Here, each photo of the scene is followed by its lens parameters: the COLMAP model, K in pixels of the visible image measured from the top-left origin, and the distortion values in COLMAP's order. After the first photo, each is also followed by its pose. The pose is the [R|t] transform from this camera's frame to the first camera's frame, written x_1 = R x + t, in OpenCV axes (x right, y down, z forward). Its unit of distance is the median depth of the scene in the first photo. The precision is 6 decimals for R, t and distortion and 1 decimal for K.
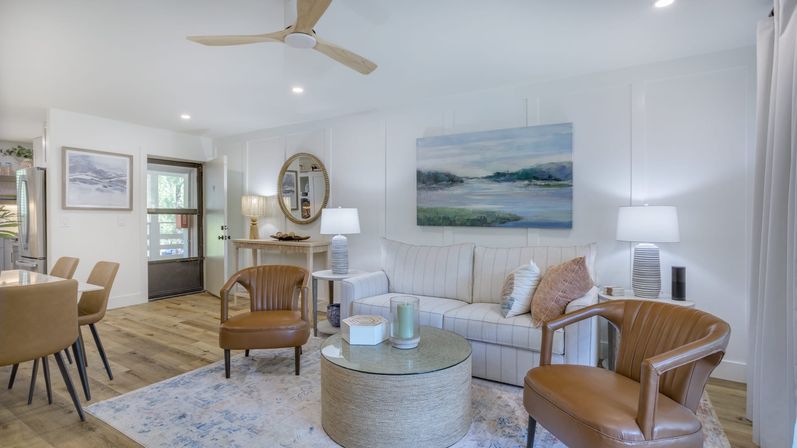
lens RADIAL K [[393.8, 0, 396.9], [0, 393.8, 216.1], [0, 0, 1]] dist [-0.016631, 0.018281]
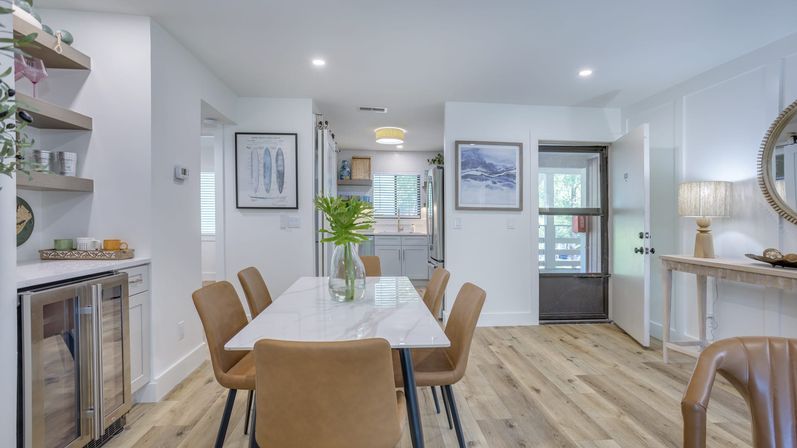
lens RADIAL K [[393.8, 0, 394.4], [0, 393.8, 217.6], [0, 0, 1]] dist [-0.016631, 0.018281]
pose [[0.591587, 0.002999, -0.806235, -0.165047], [-0.005042, 0.999987, 0.000021, 0.002163], [0.806225, 0.004052, 0.591595, 0.290966]]
